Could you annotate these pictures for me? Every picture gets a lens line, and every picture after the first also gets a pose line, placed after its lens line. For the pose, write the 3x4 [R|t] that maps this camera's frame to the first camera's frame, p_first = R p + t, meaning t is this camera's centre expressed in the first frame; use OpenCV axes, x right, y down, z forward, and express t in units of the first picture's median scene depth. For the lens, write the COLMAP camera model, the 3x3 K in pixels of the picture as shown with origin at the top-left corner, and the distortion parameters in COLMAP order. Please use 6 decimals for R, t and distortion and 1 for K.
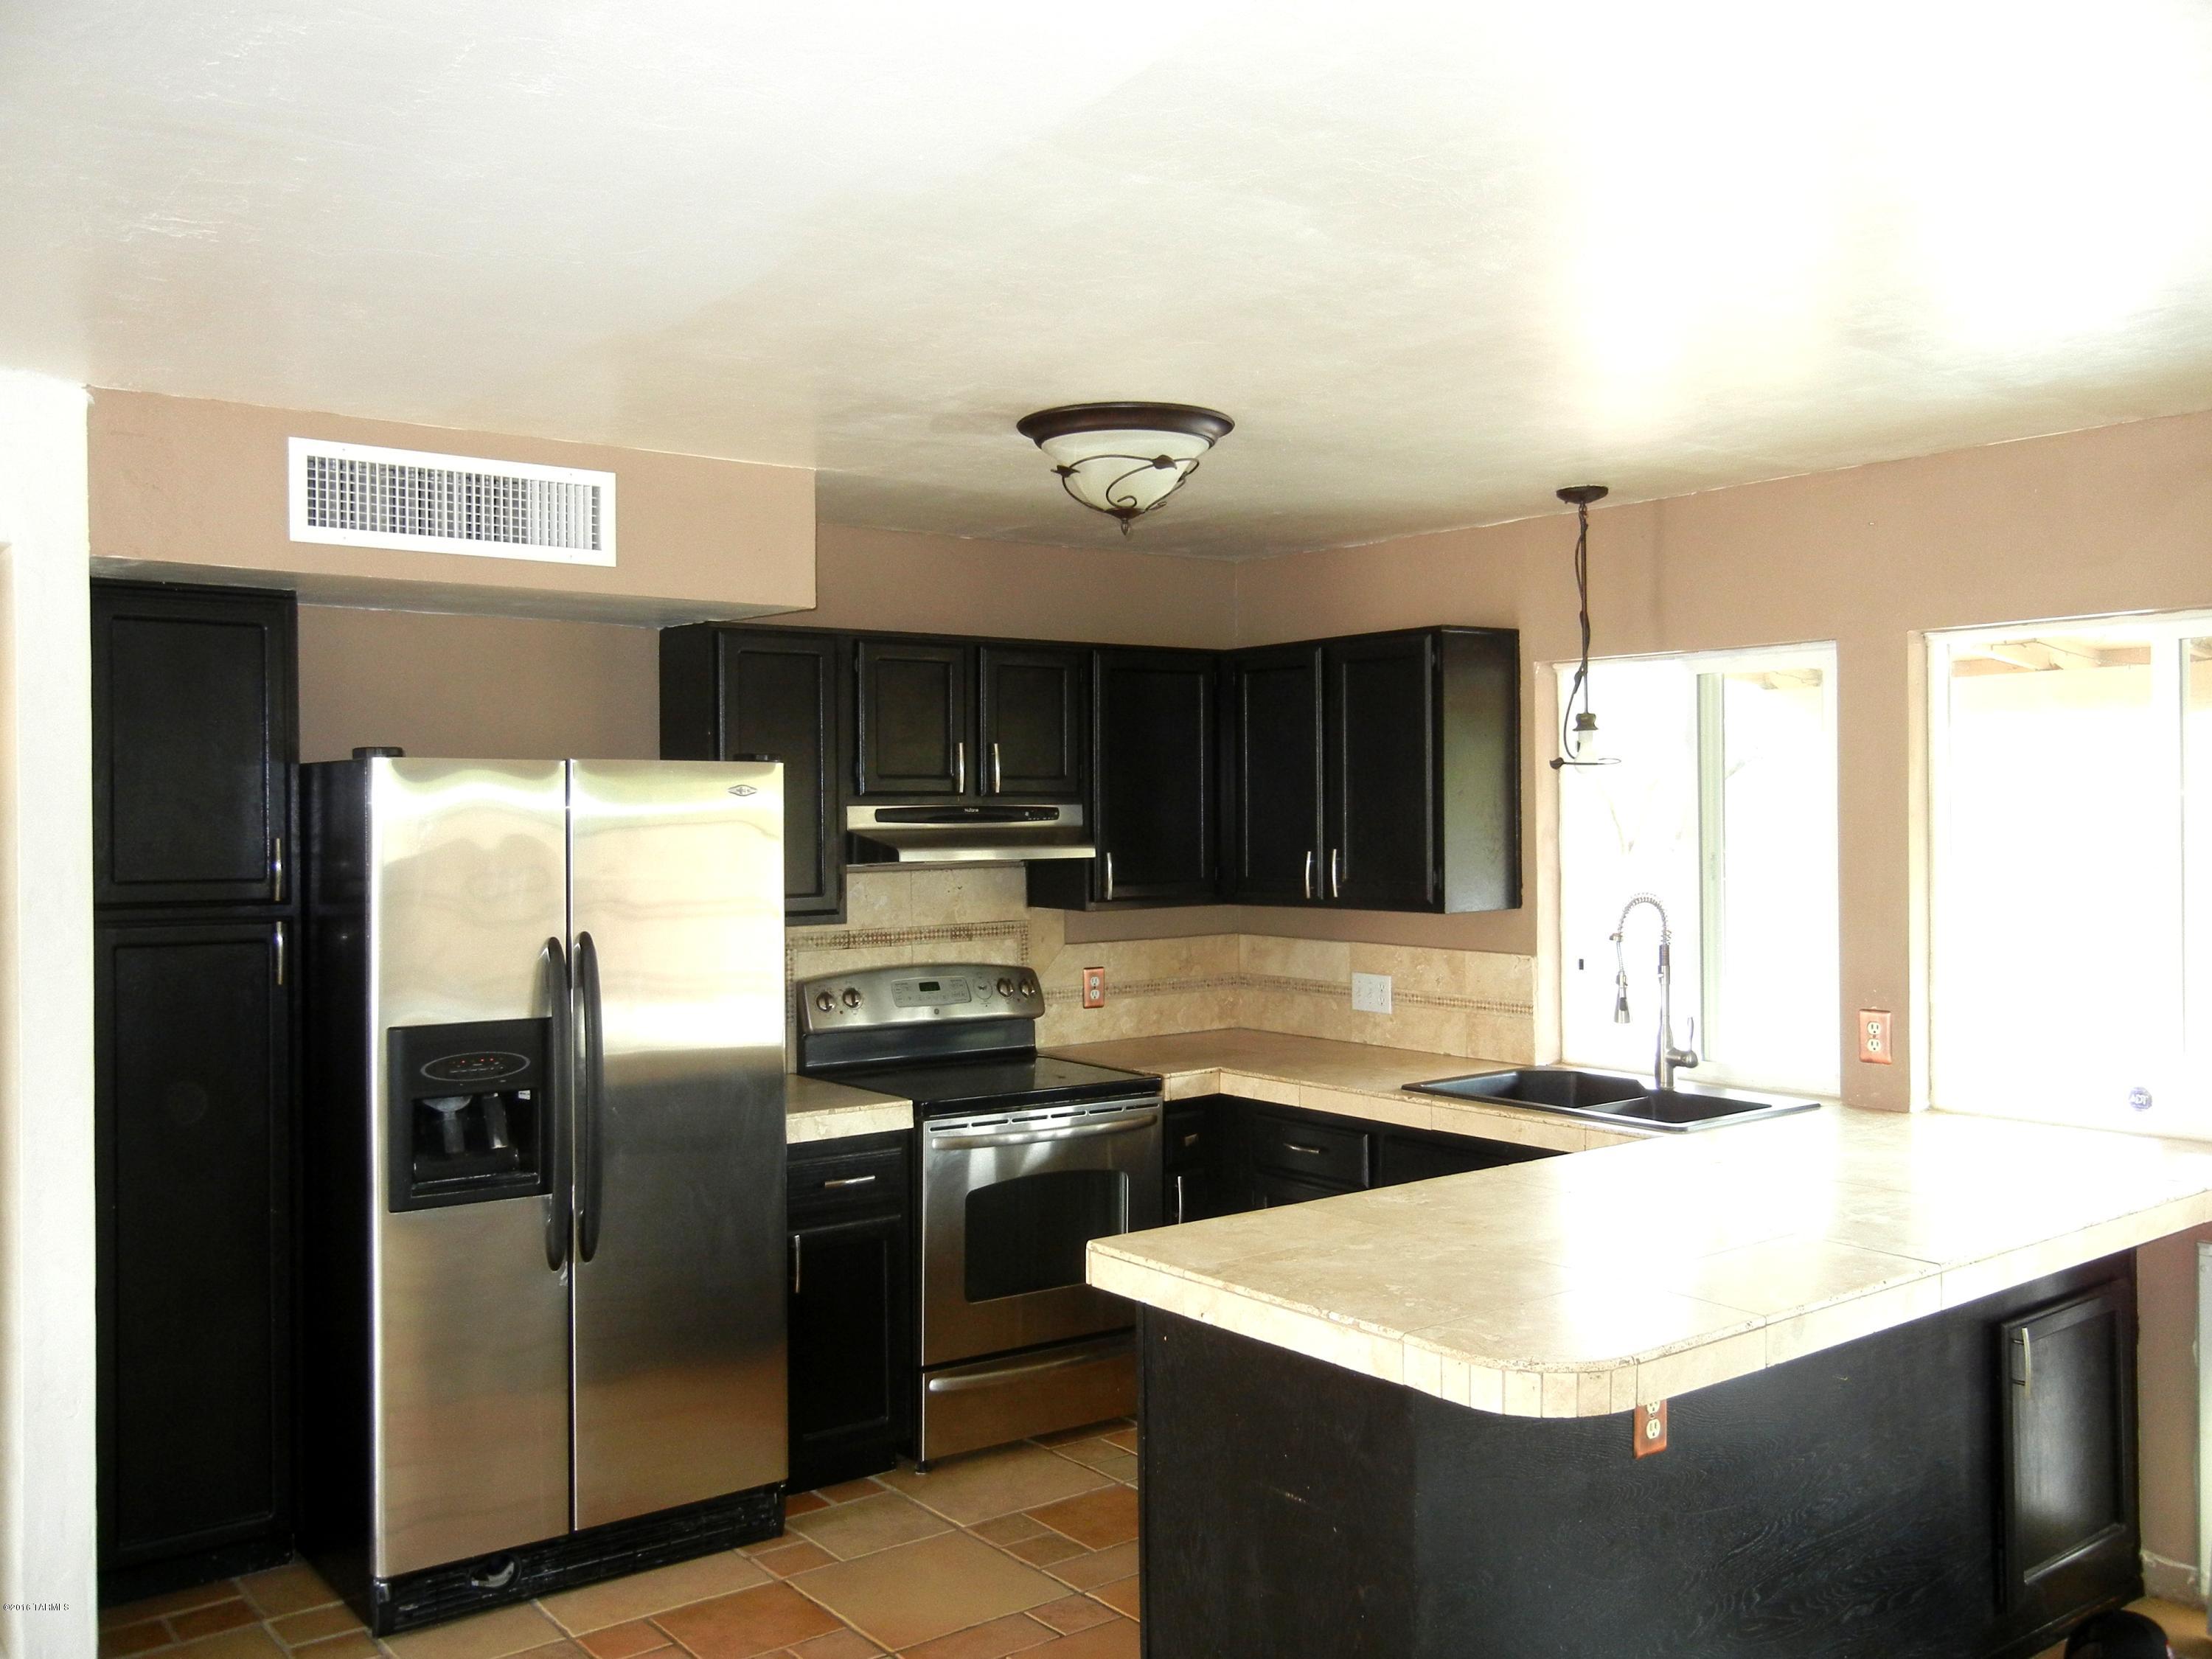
lens RADIAL K [[1931.1, 0, 1105.4], [0, 1931.1, 825.4], [0, 0, 1]] dist [0.004067, 0.027275]
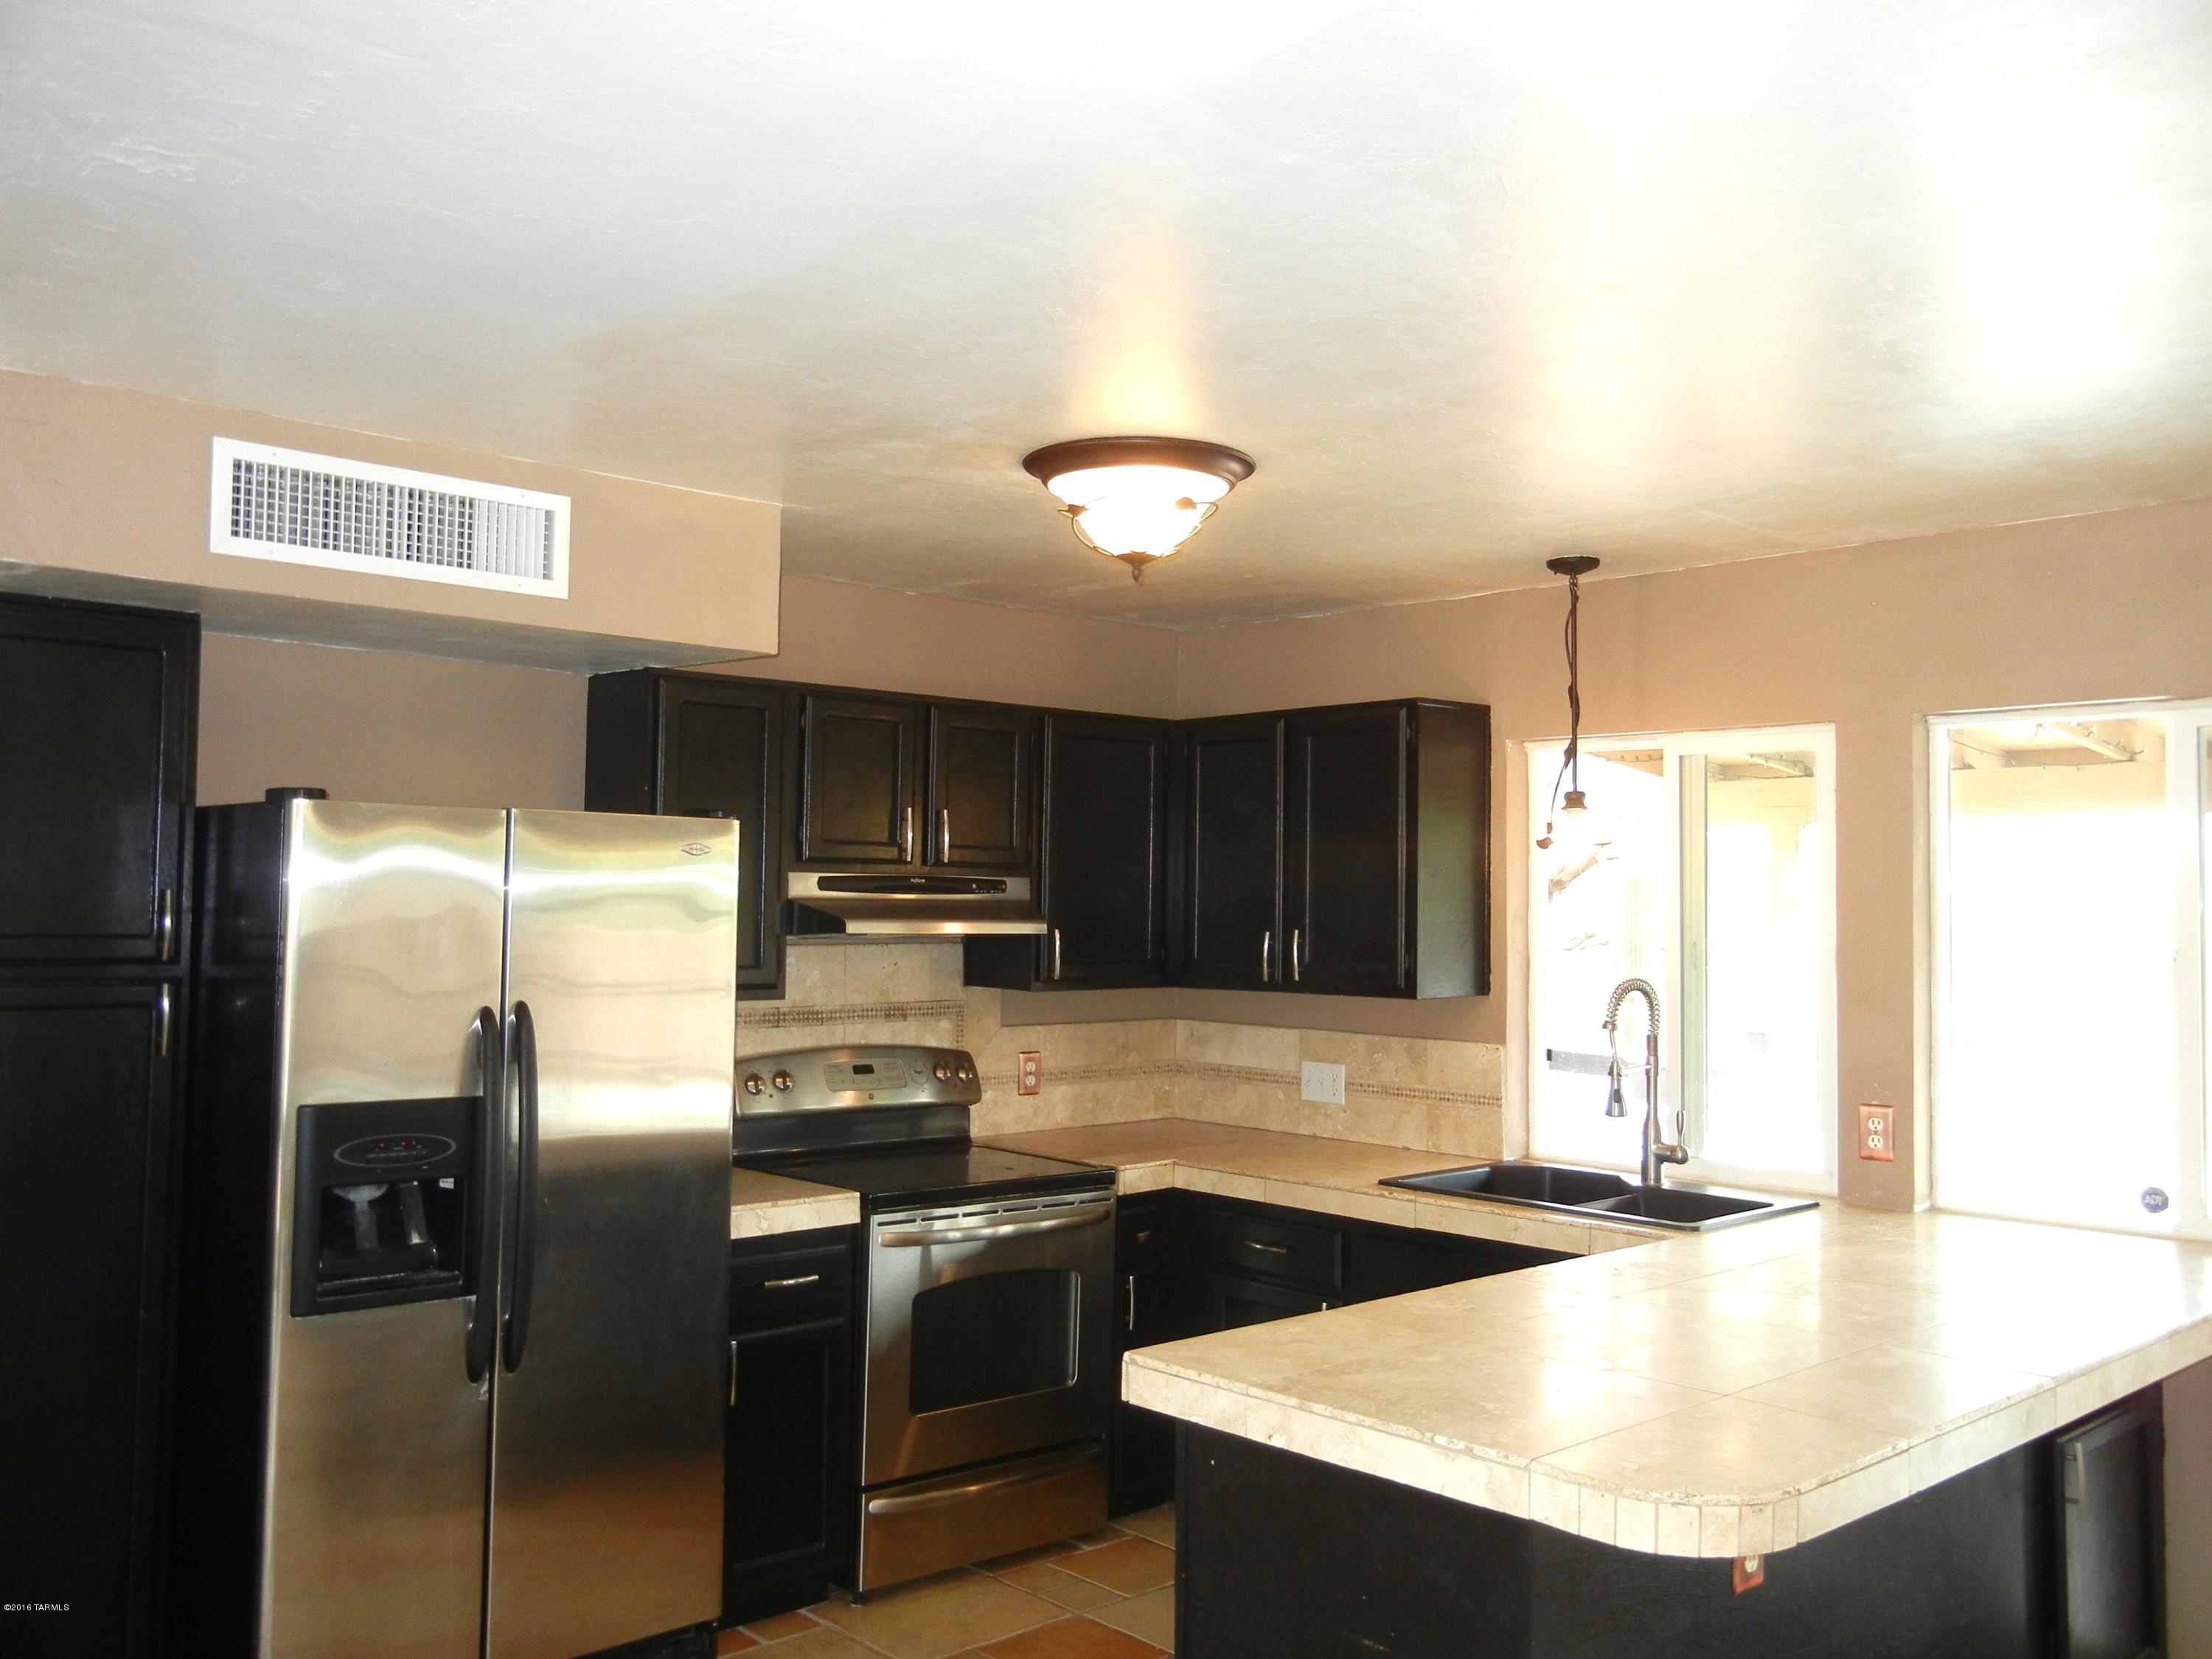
lens RADIAL K [[1931.1, 0, 1107.3], [0, 1931.1, 827.7], [0, 0, 1]] dist [0.004067, 0.027275]
pose [[0.995605, 0.023974, 0.090529, -0.076316], [-0.019726, 0.998675, -0.047531, 0.011284], [-0.091548, 0.045536, 0.994759, 0.072736]]
